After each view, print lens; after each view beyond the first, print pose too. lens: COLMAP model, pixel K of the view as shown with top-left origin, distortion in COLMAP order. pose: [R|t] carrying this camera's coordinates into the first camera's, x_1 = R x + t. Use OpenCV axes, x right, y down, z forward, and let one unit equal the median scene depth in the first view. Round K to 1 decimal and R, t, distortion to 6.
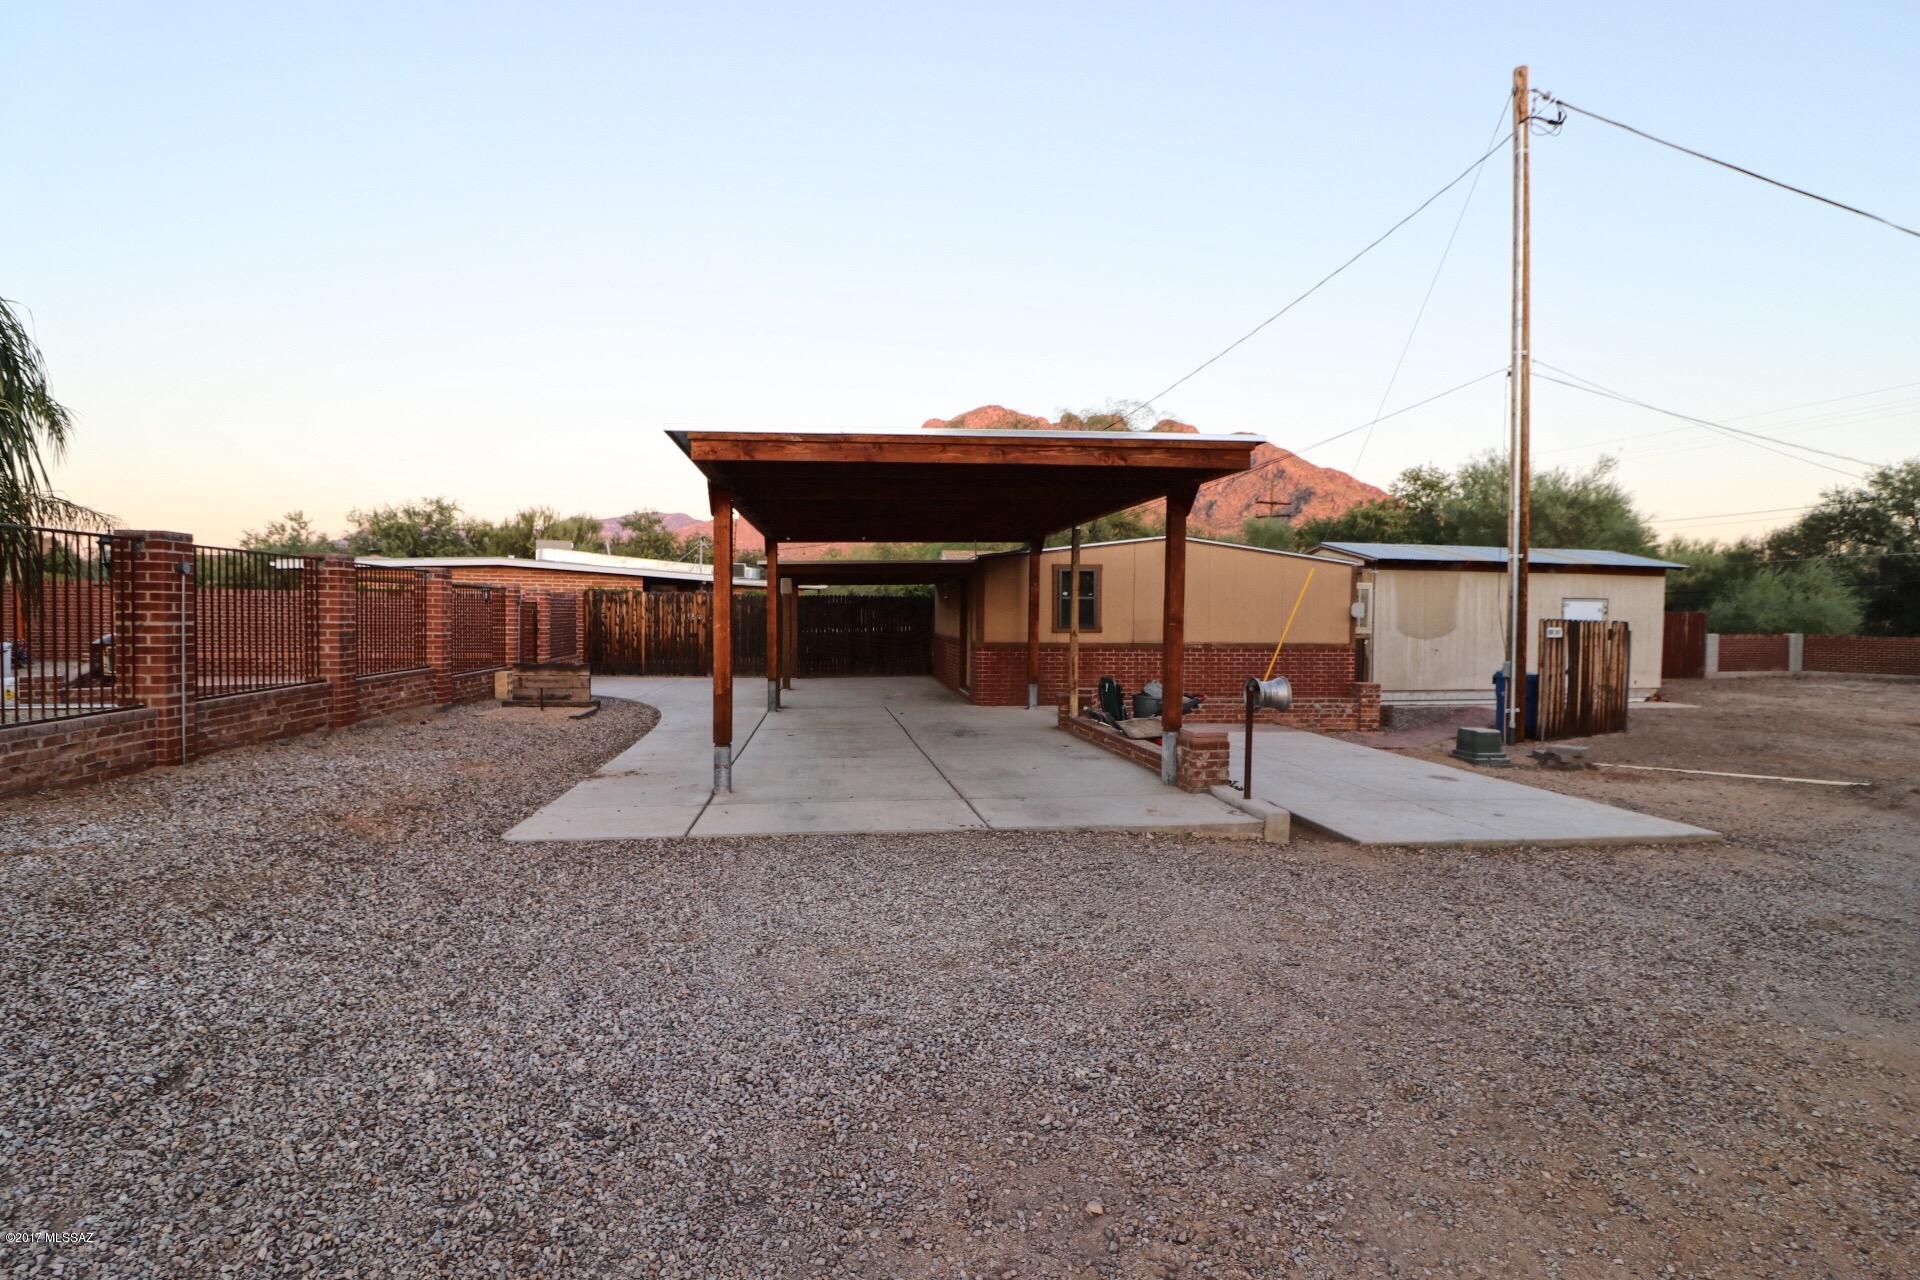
lens RADIAL K [[888.1, 0, 956.3], [0, 888.1, 640.3], [0, 0, 1]] dist [-0.005043, -0.008817]
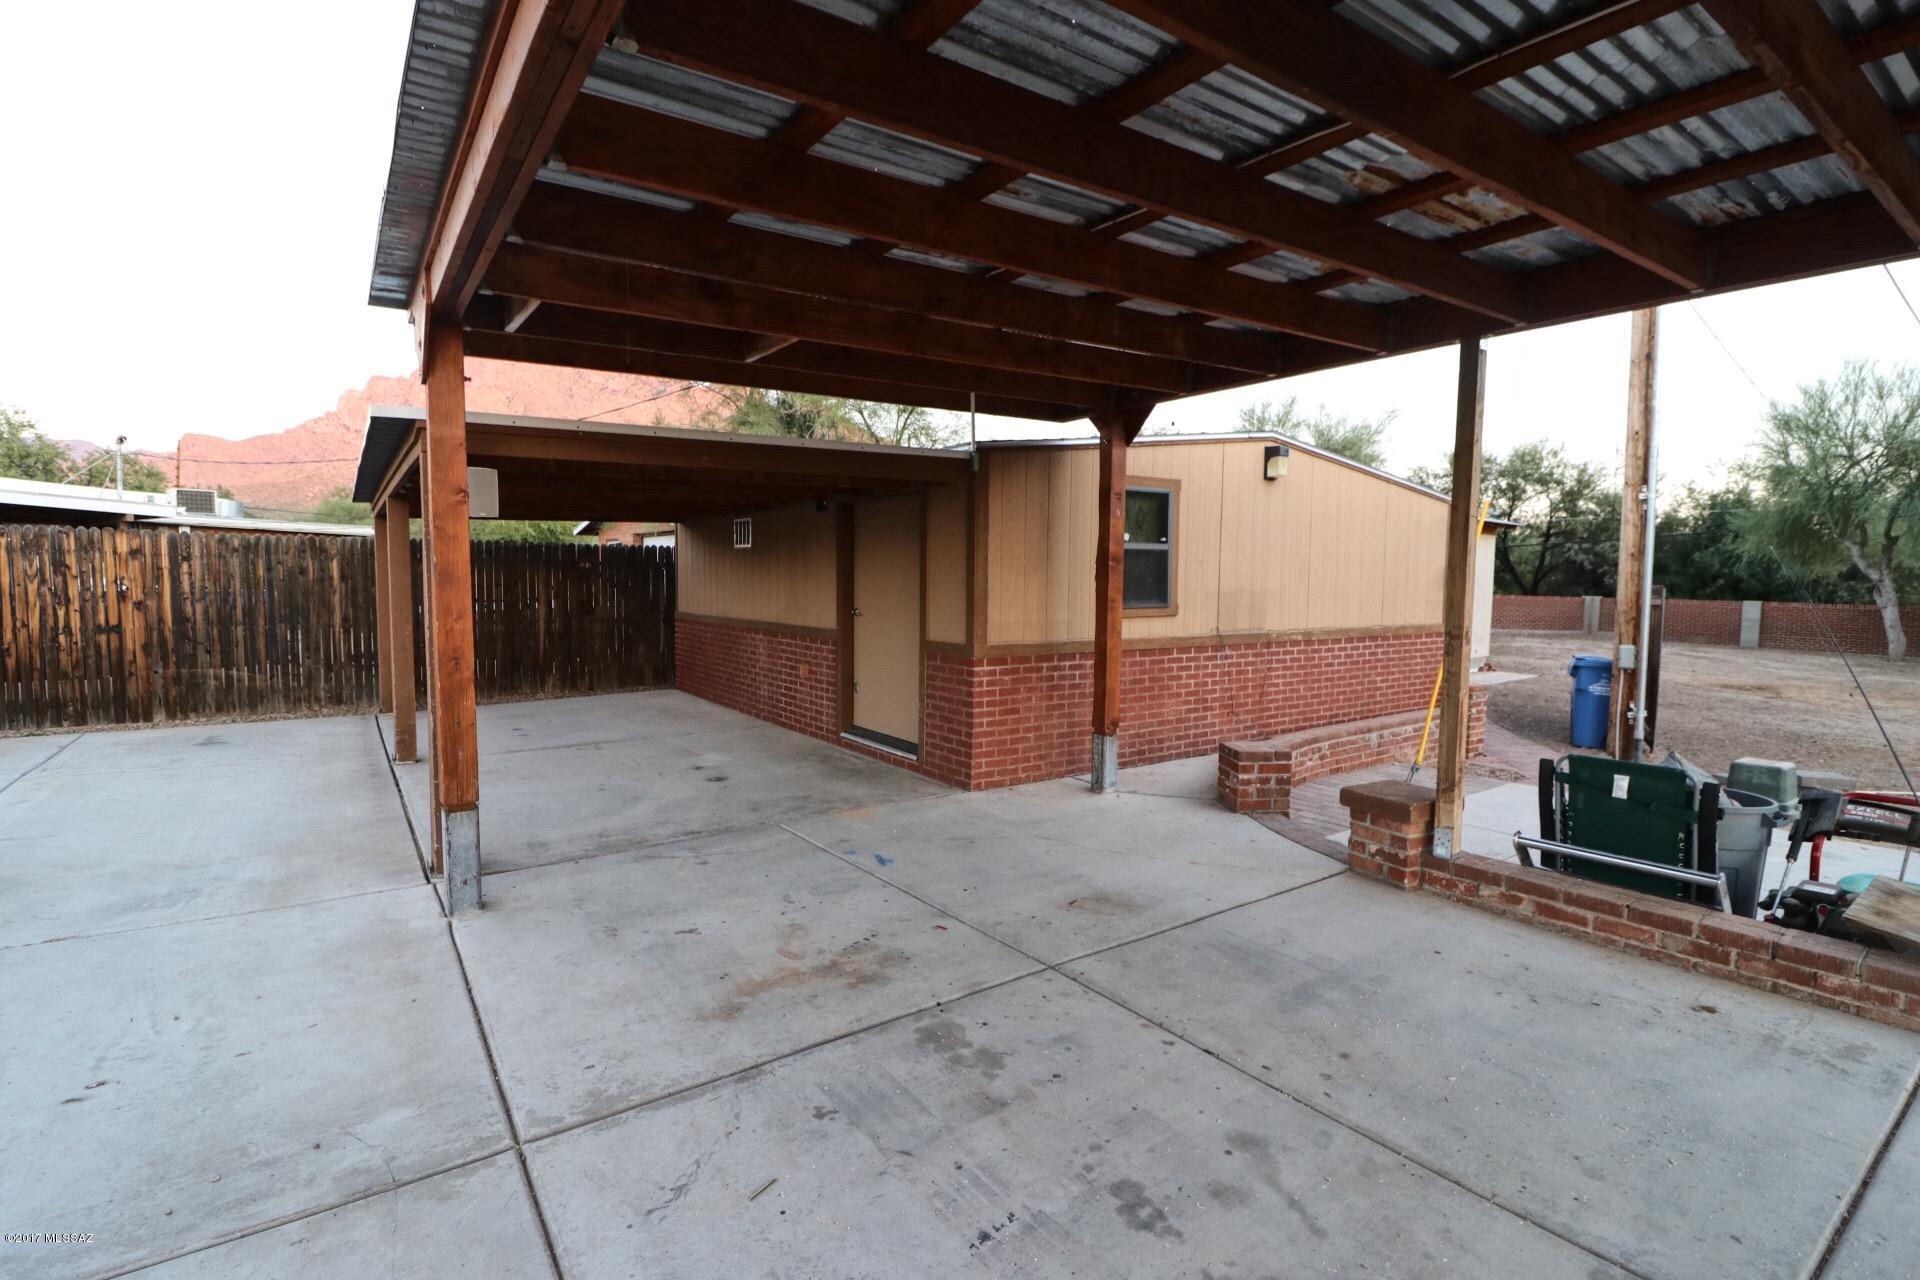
lens RADIAL K [[888.1, 0, 955.6], [0, 888.1, 640.1], [0, 0, 1]] dist [-0.005043, -0.008817]
pose [[0.888476, -0.033410, 0.457706, -0.131257], [0.013551, 0.998822, 0.046604, -0.015133], [-0.458724, -0.035205, 0.887881, 0.452014]]
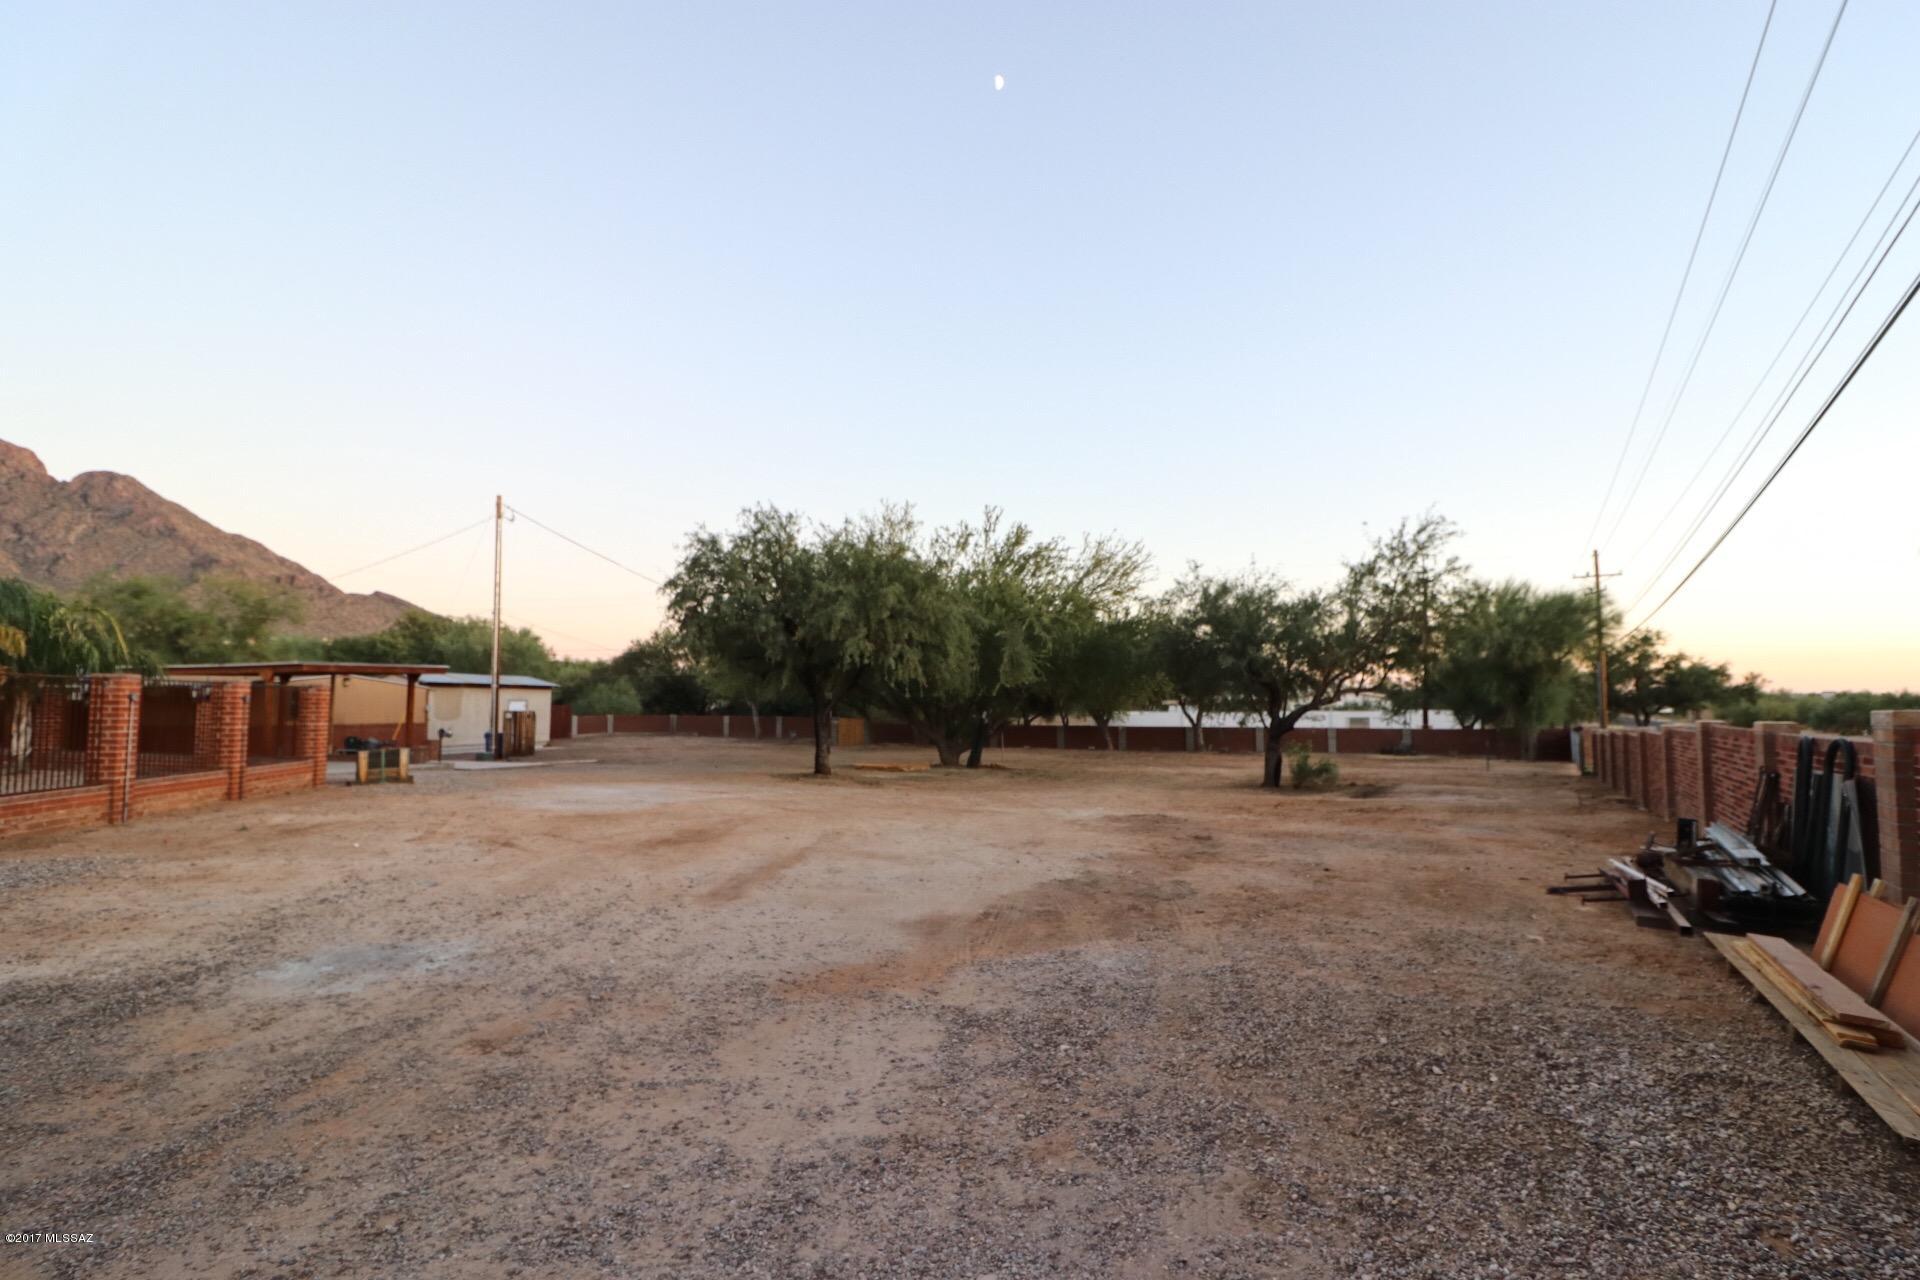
lens RADIAL K [[888.1, 0, 955.7], [0, 888.1, 642.8], [0, 0, 1]] dist [-0.005043, -0.008817]
pose [[0.467003, 0.052205, 0.882714, -0.706744], [0.033719, 0.996478, -0.076772, 0.015152], [-0.883613, 0.065617, 0.463598, -0.955903]]
